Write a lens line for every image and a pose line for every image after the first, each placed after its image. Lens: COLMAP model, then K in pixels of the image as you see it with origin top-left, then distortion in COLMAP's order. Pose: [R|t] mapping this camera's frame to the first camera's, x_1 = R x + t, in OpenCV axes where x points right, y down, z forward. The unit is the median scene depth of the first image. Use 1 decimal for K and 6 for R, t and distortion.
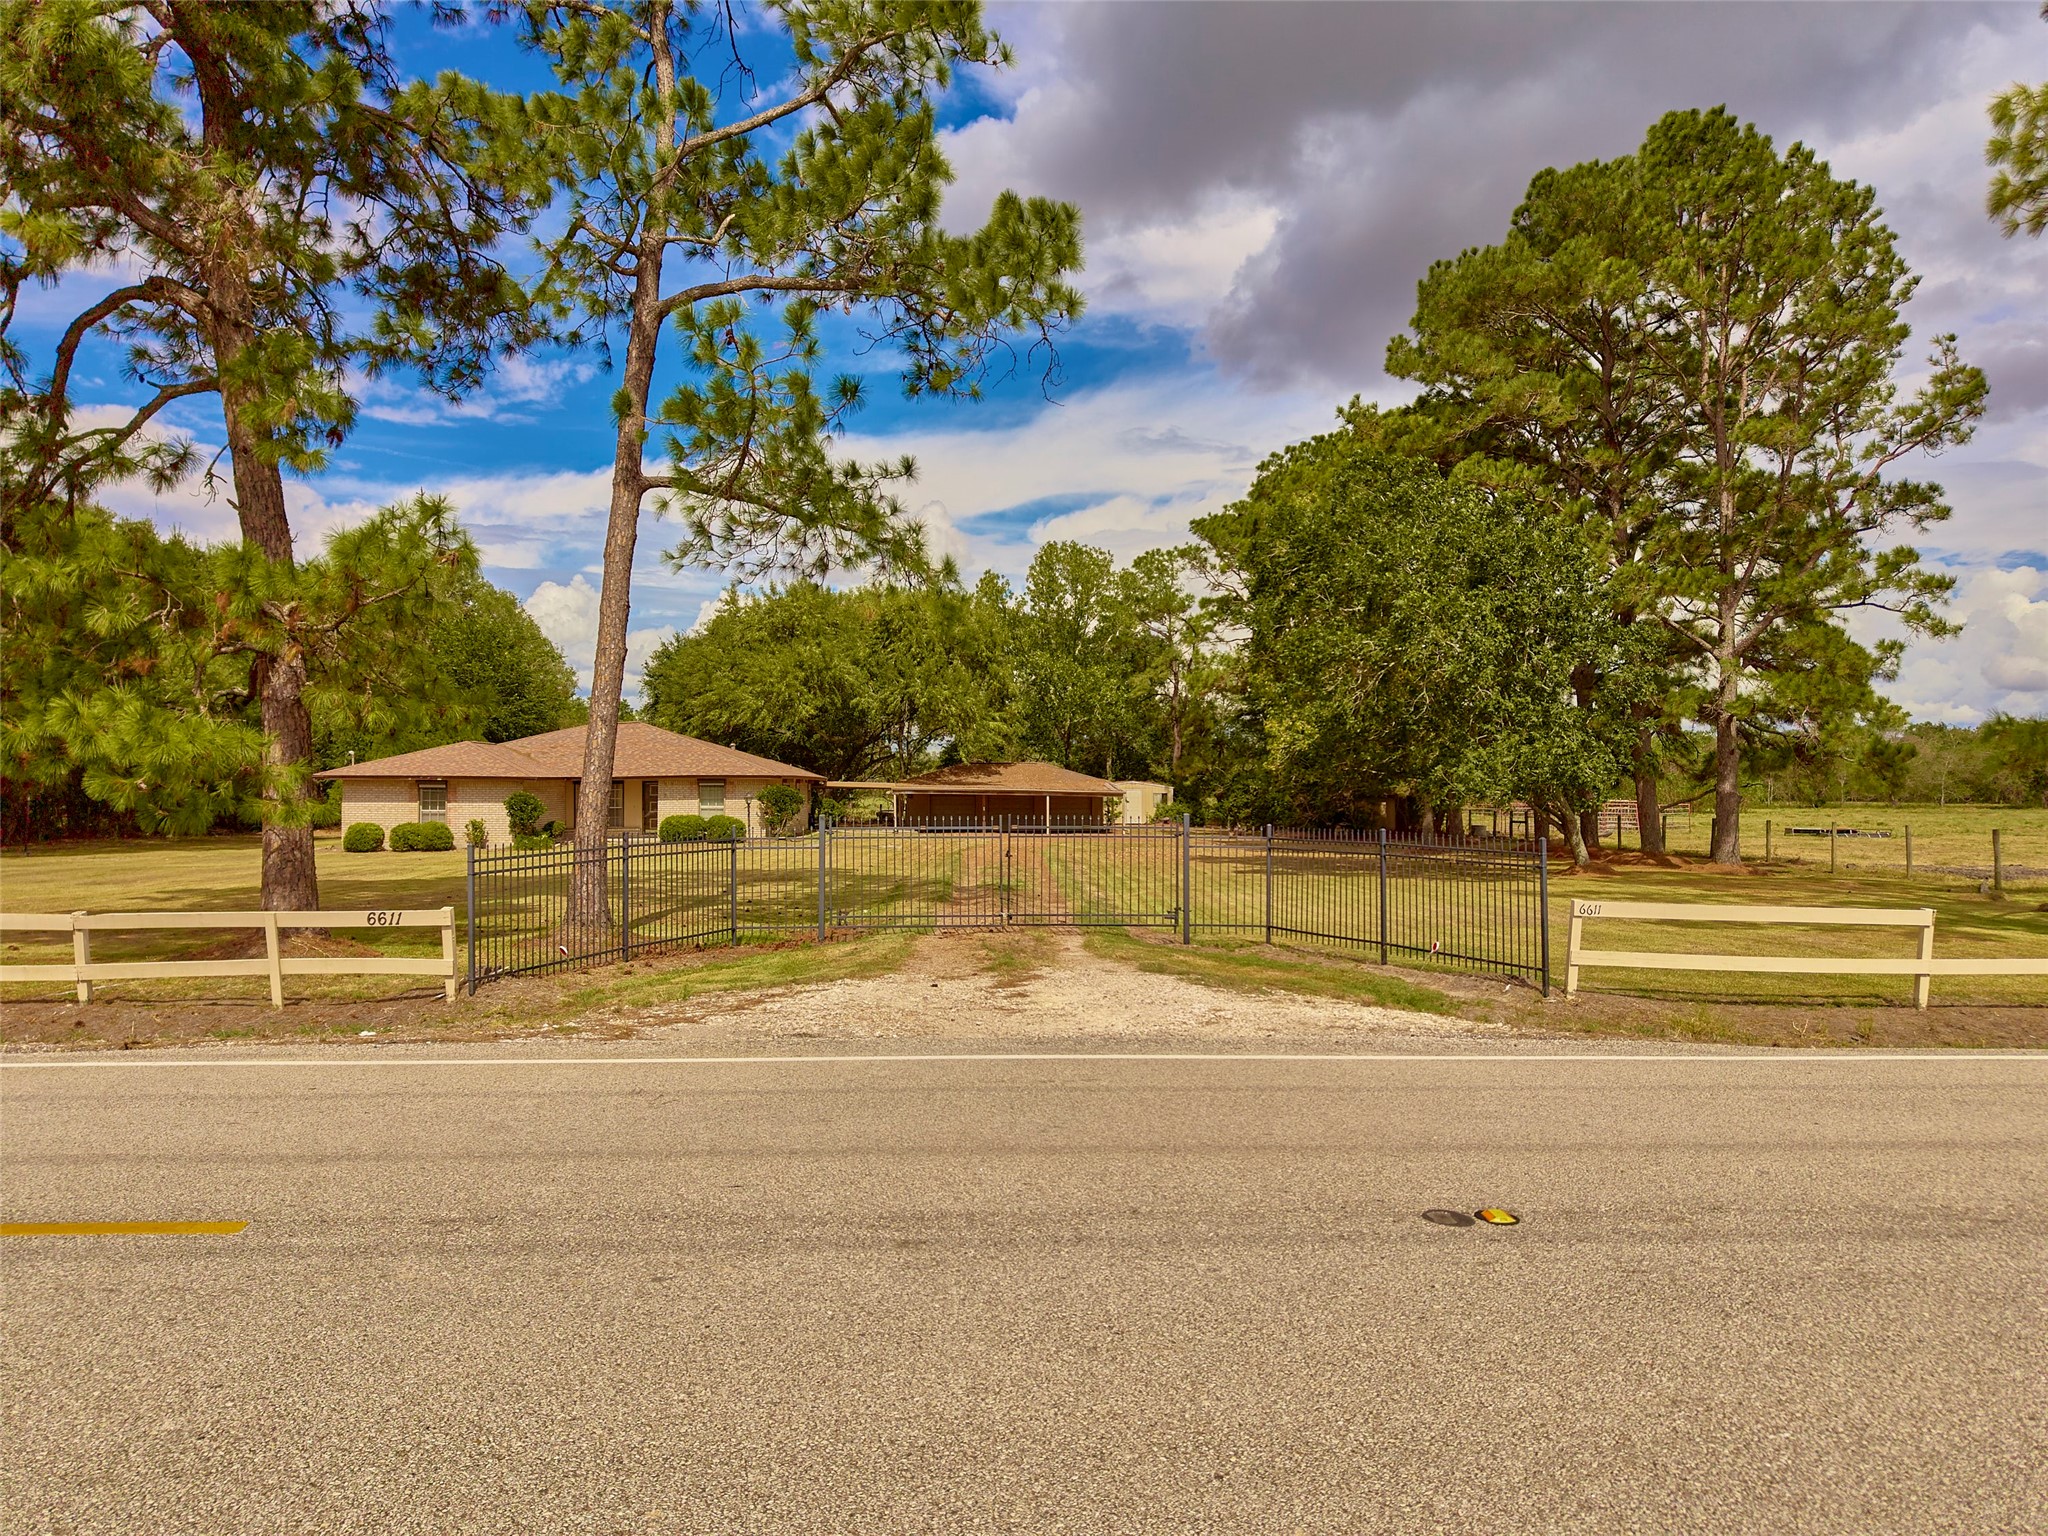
lens RADIAL K [[1385.8, 0, 1033.0], [0, 1385.8, 776.1], [0, 0, 1]] dist [0.060294, -0.035220]
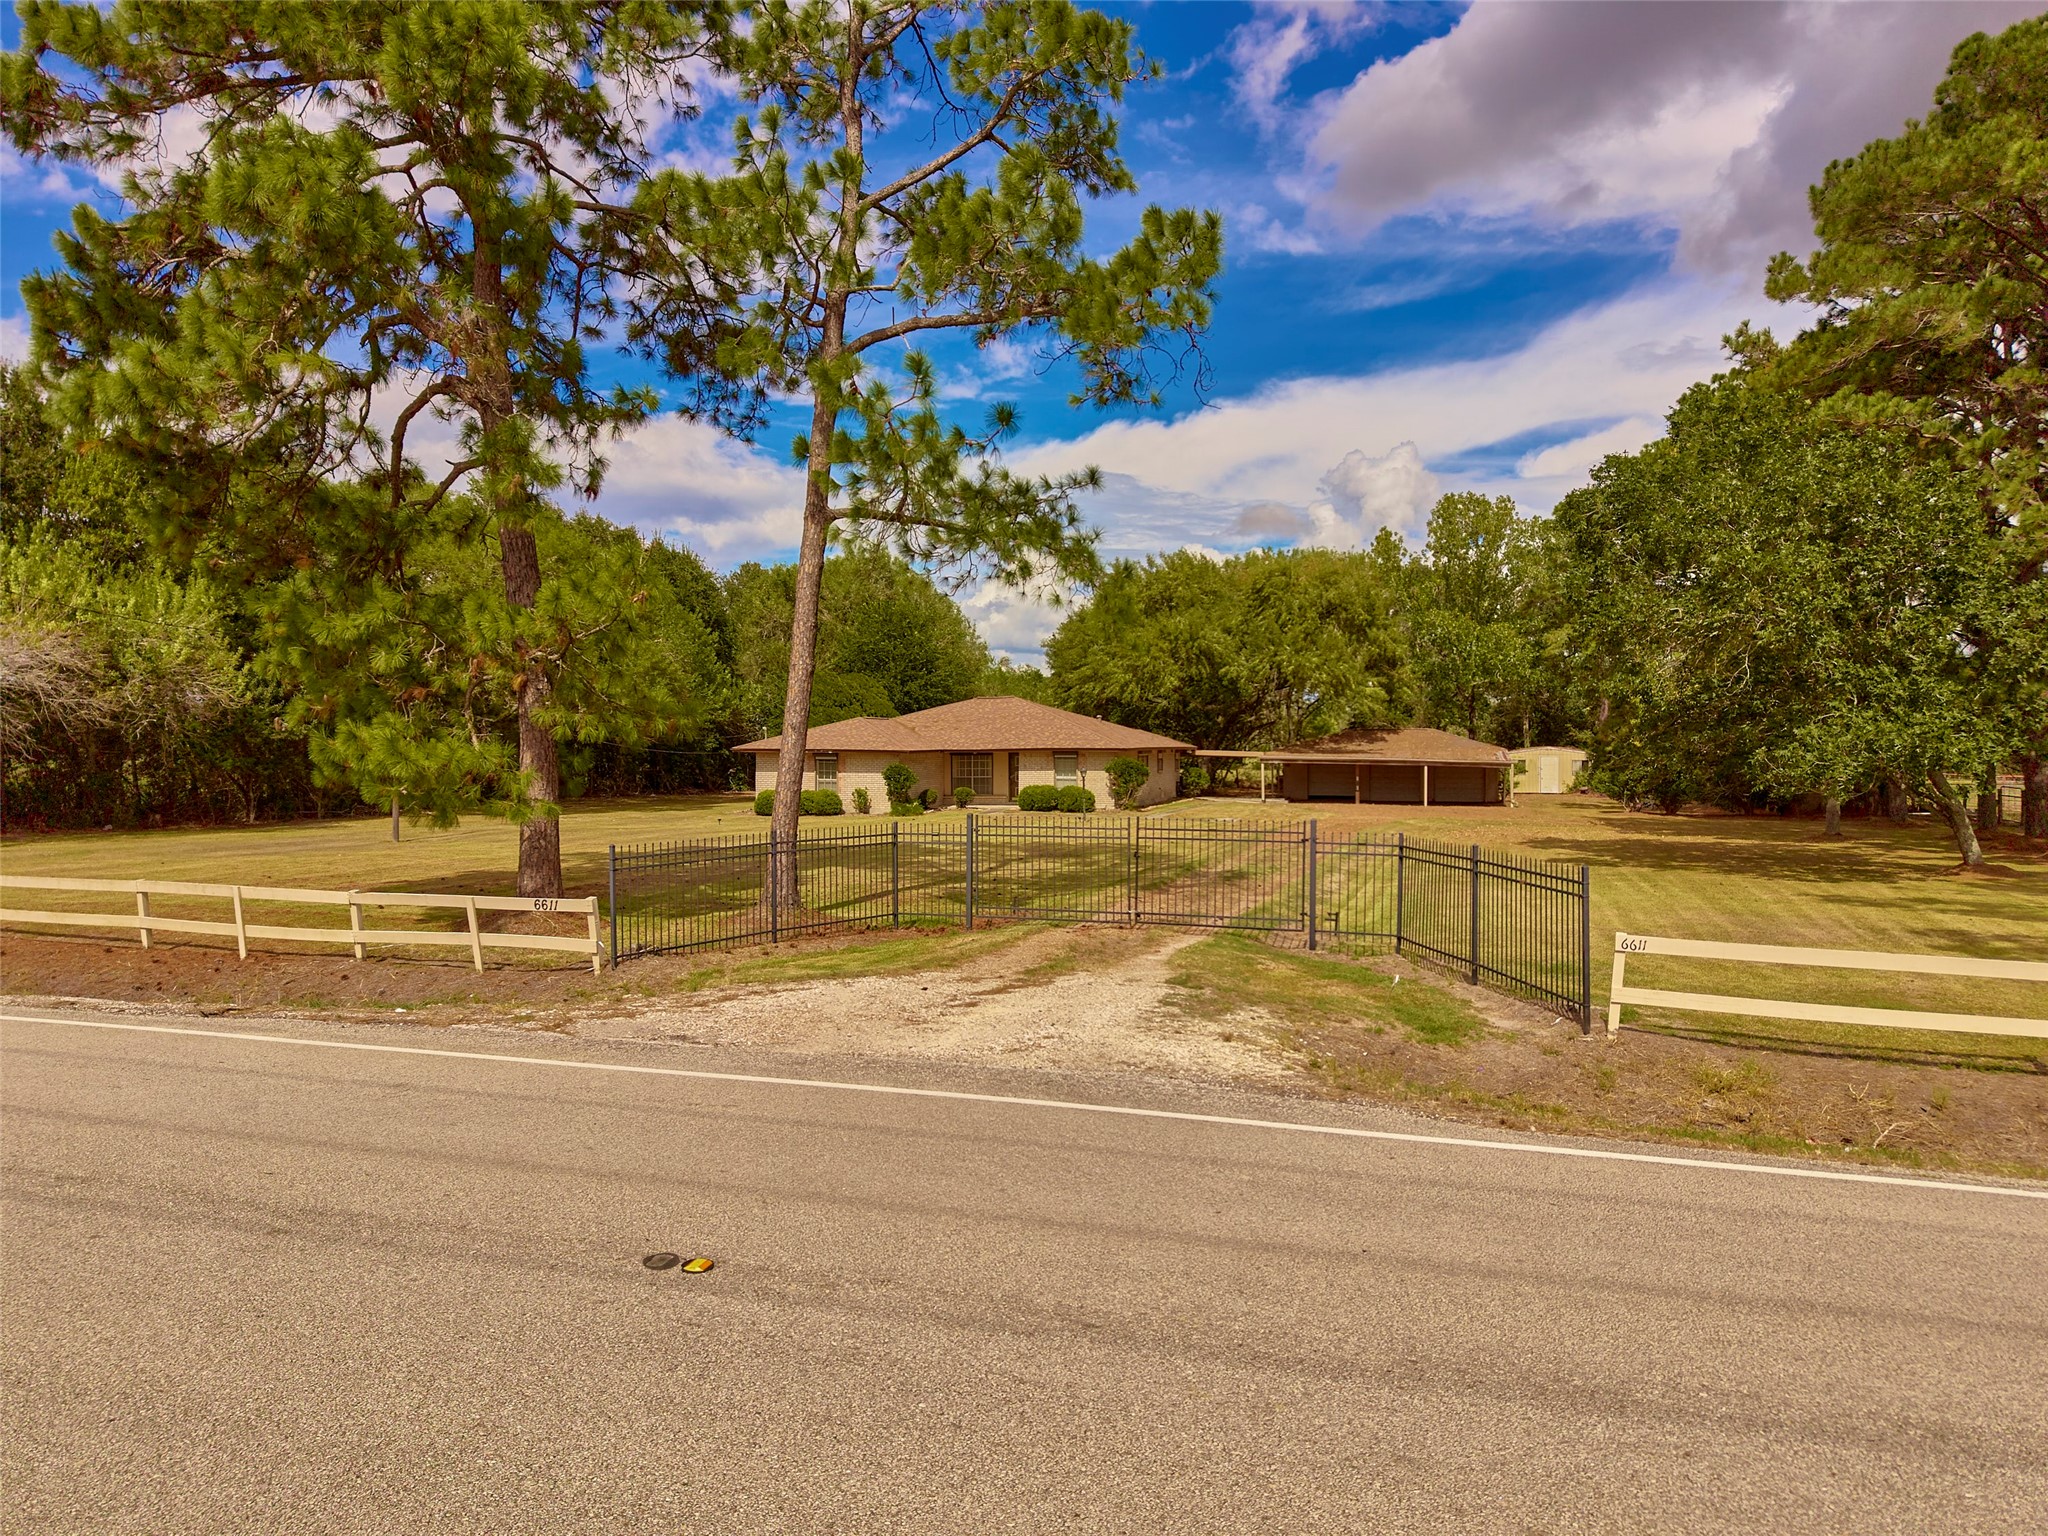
lens RADIAL K [[1385.8, 0, 1033.0], [0, 1385.8, 776.1], [0, 0, 1]] dist [0.060294, -0.035220]
pose [[0.944204, 0.008821, -0.329243, 0.097306], [0.002084, 0.999461, 0.032753, -0.014222], [0.329355, -0.031612, 0.943677, -0.001799]]
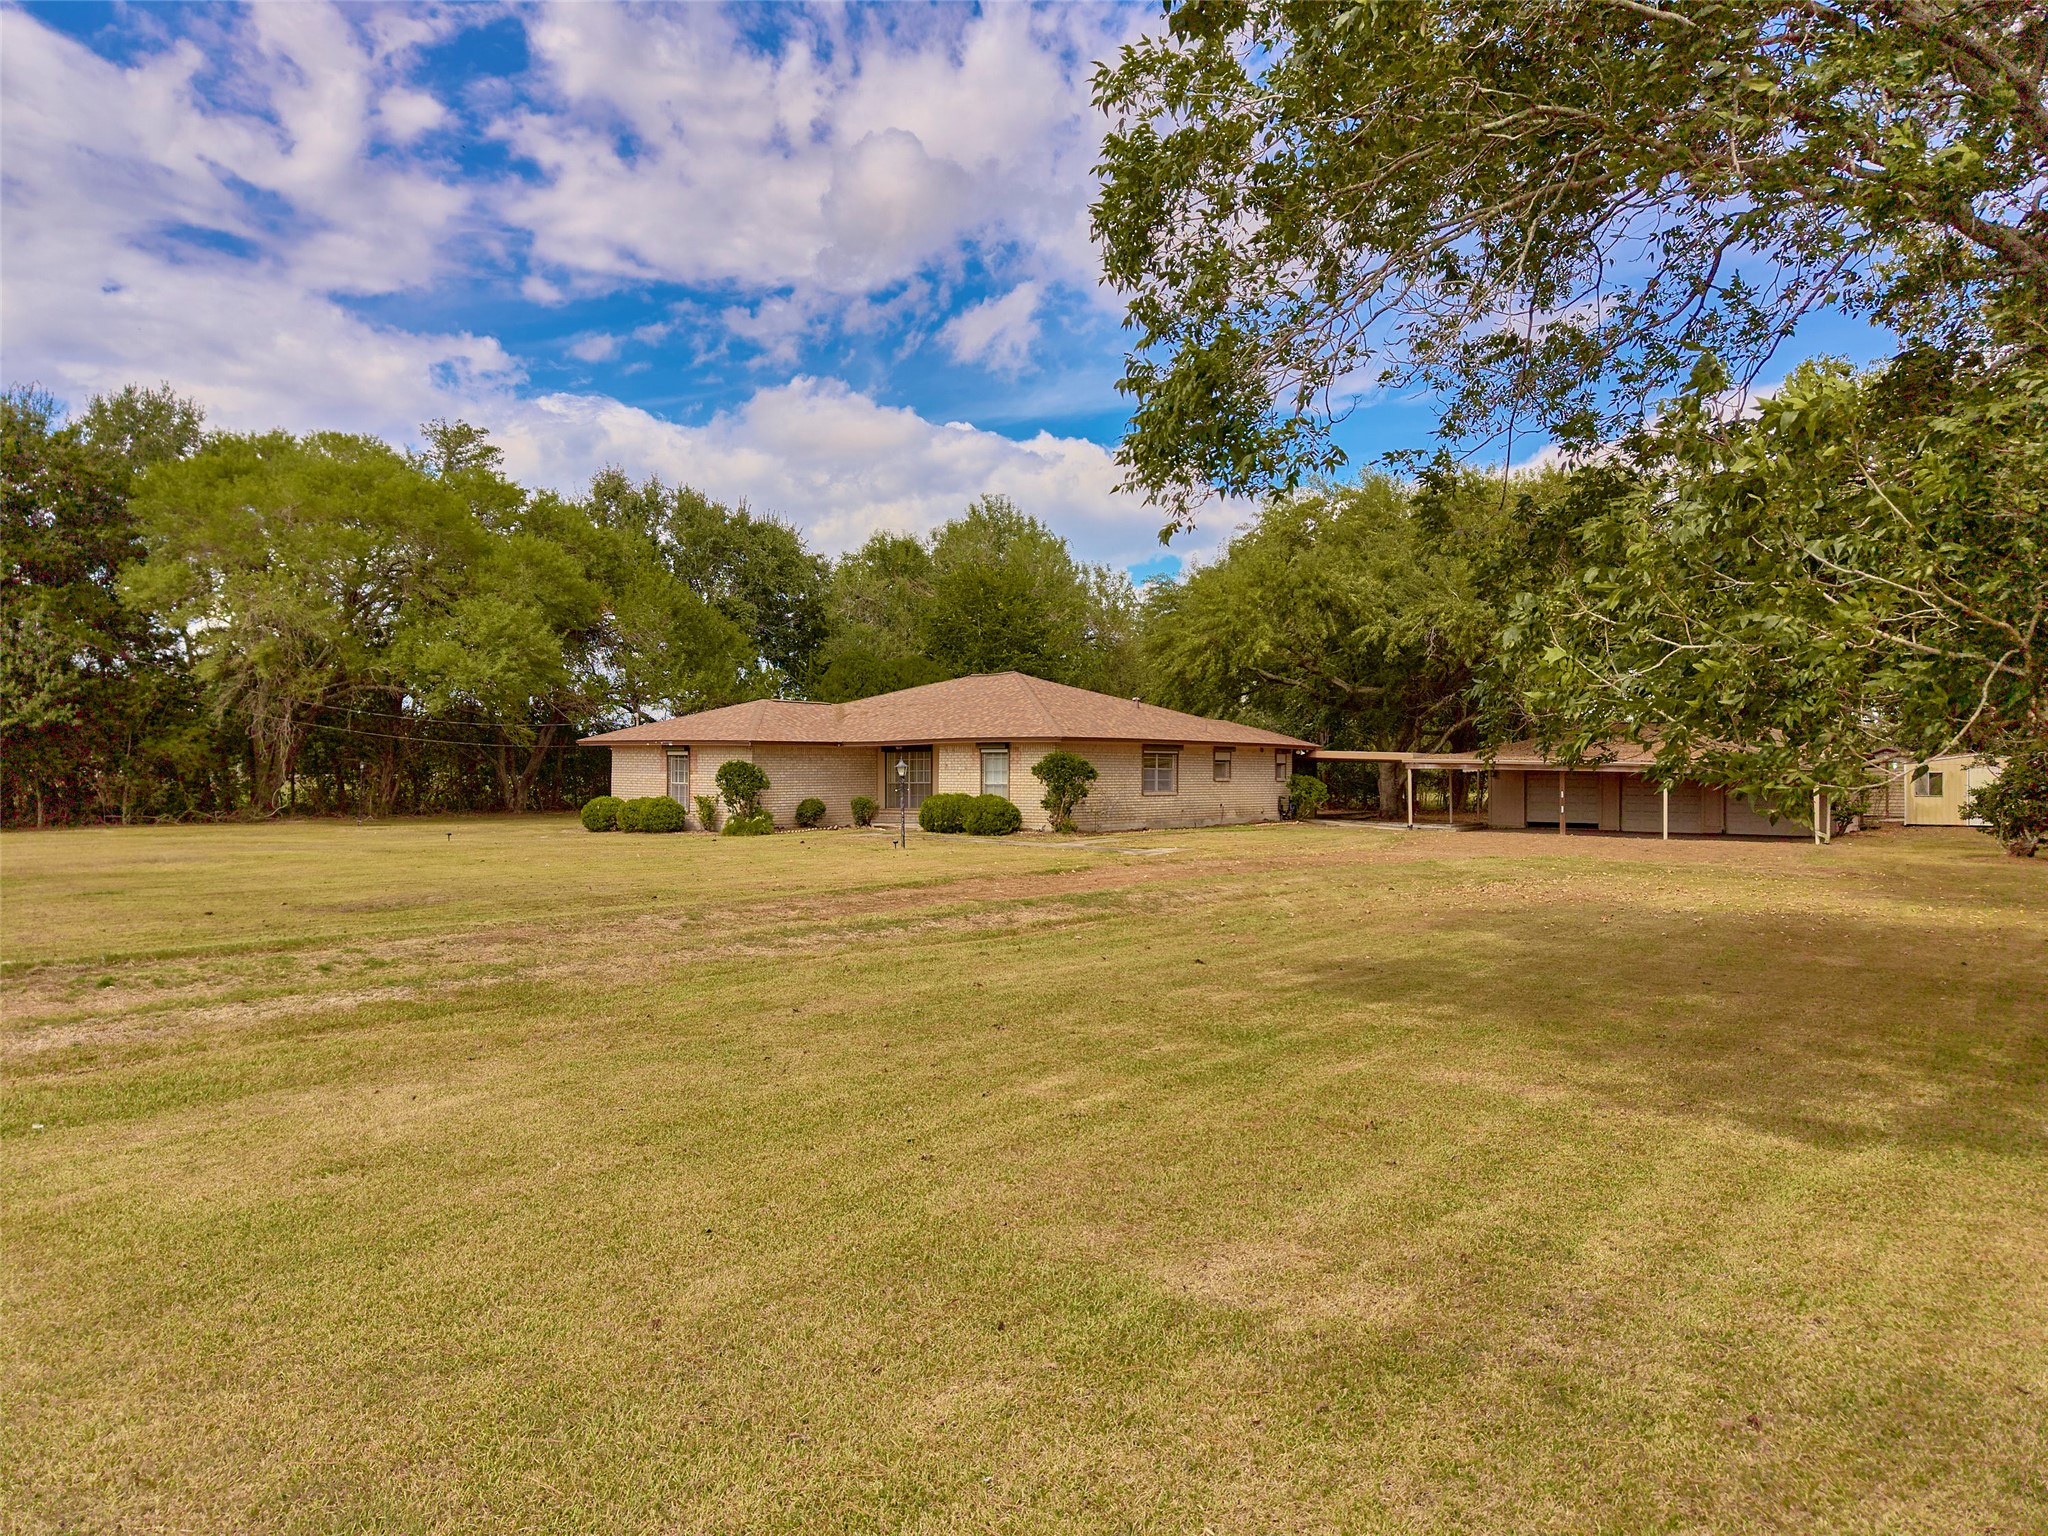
lens RADIAL K [[1385.8, 0, 1033.0], [0, 1385.8, 776.1], [0, 0, 1]] dist [0.060294, -0.035220]
pose [[0.784008, 0.006555, -0.620716, 0.228807], [0.001318, 0.999924, 0.012224, 0.011348], [0.620749, -0.010401, 0.783940, 0.500183]]
